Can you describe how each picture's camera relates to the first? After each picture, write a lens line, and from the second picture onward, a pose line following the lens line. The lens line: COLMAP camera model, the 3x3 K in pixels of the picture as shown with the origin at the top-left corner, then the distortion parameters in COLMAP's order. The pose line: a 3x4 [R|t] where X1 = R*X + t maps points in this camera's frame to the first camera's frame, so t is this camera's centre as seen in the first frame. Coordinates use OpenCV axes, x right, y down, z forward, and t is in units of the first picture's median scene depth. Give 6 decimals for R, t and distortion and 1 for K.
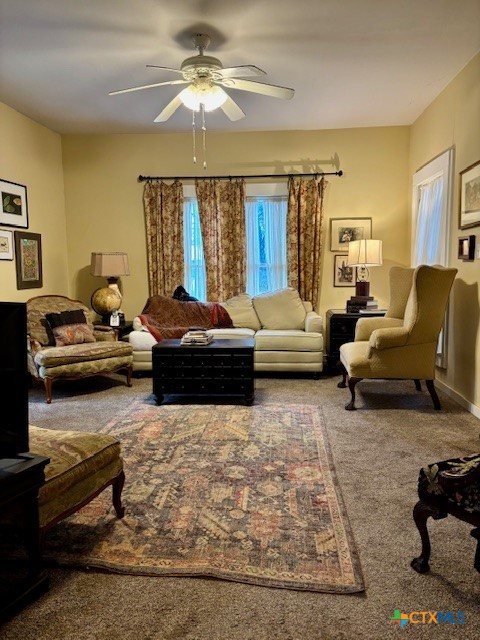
lens RADIAL K [[480.6, 0, 238.4], [0, 480.6, 322.4], [0, 0, 1]] dist [0.070418, -0.098448]
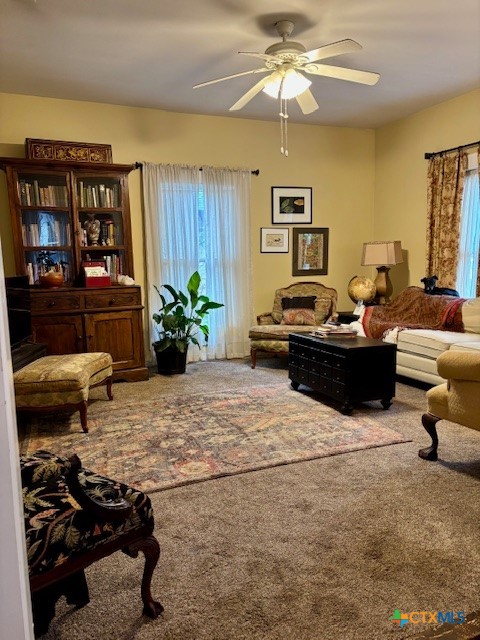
lens RADIAL K [[480.6, 0, 238.4], [0, 480.6, 322.4], [0, 0, 1]] dist [0.070418, -0.098448]
pose [[0.461237, 0.111951, -0.880186, 0.537033], [-0.086398, 0.992961, 0.081020, -0.038153], [0.883060, 0.038676, 0.467663, 0.316539]]
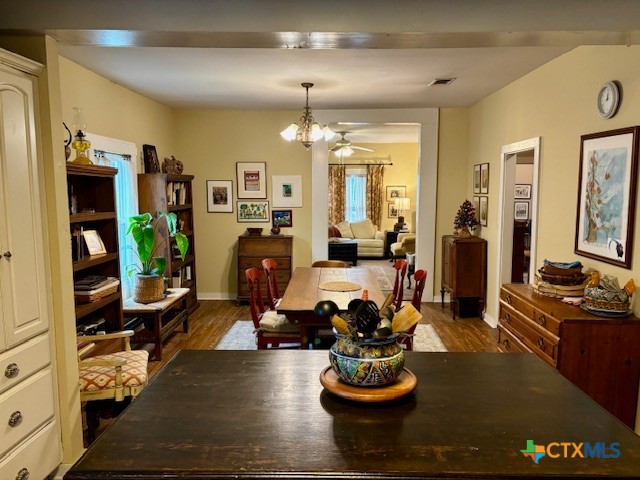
lens RADIAL K [[480.6, 0, 320.0], [0, 480.6, 240.0], [0, 0, 1]] dist [0.070418, -0.098448]
pose [[0.998159, 0.007414, 0.060191, -0.255653], [-0.007338, 0.999972, -0.001491, 0.028558], [-0.060200, 0.001046, 0.998186, -1.227715]]
